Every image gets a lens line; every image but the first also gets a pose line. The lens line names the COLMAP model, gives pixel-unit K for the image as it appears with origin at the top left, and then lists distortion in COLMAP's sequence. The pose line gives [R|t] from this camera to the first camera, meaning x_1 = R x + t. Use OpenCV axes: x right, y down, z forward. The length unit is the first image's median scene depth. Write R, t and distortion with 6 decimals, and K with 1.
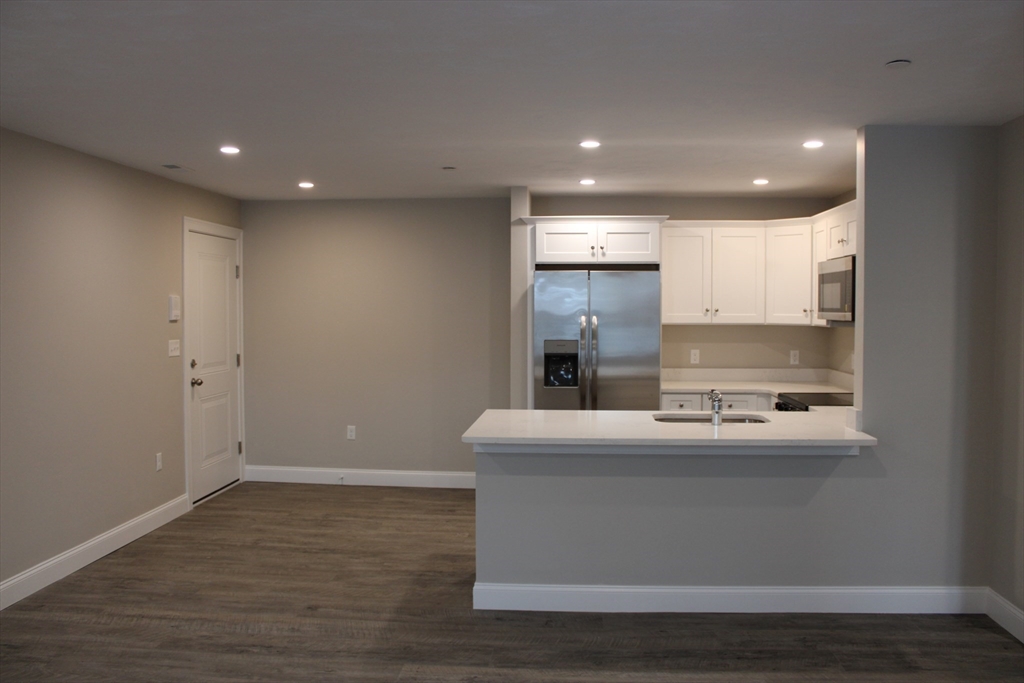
lens RADIAL K [[846.1, 0, 526.5], [0, 846.1, 339.1], [0, 0, 1]] dist [-0.176600, 0.153986]
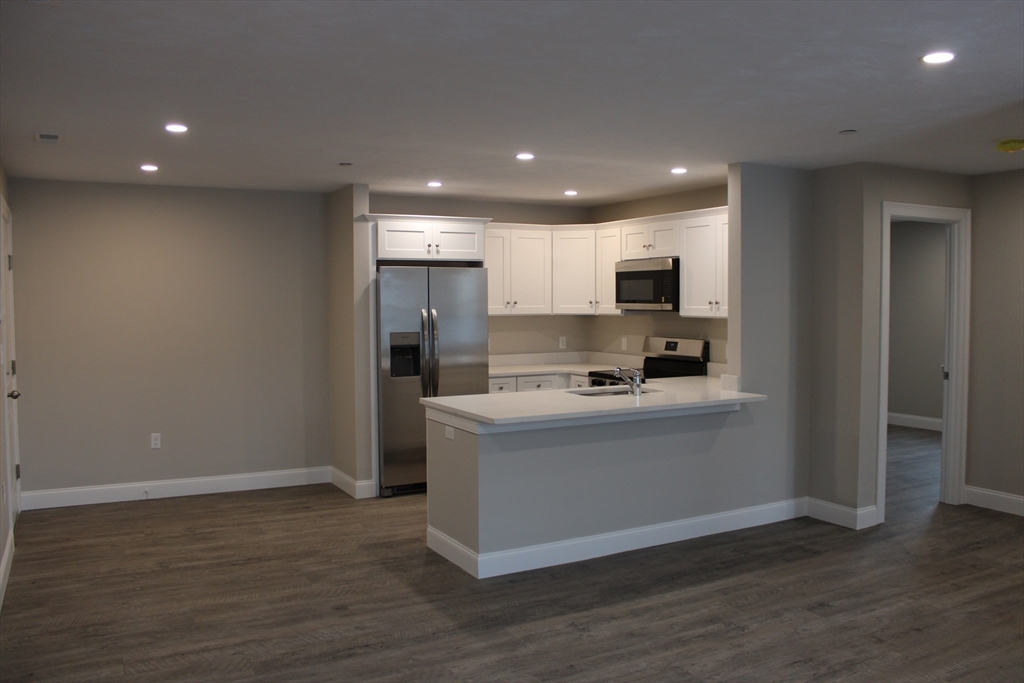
lens RADIAL K [[846.1, 0, 526.5], [0, 846.1, 339.1], [0, 0, 1]] dist [-0.176600, 0.153986]
pose [[0.838030, -0.030557, 0.544768, -0.479024], [0.026883, 0.999530, 0.014712, -0.002186], [-0.544962, 0.002316, 0.838457, 0.042064]]
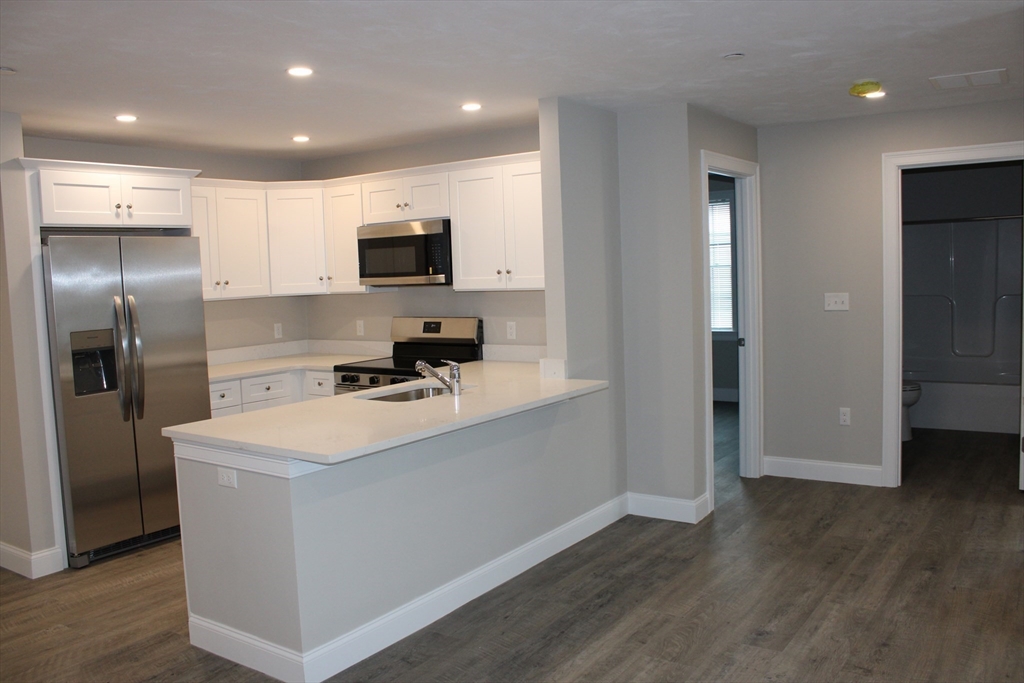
lens RADIAL K [[846.1, 0, 526.5], [0, 846.1, 339.1], [0, 0, 1]] dist [-0.176600, 0.153986]
pose [[0.505043, -0.090859, 0.858298, -0.446578], [0.069329, 0.995501, 0.064589, -0.012801], [-0.860305, 0.026884, 0.509070, 0.369409]]
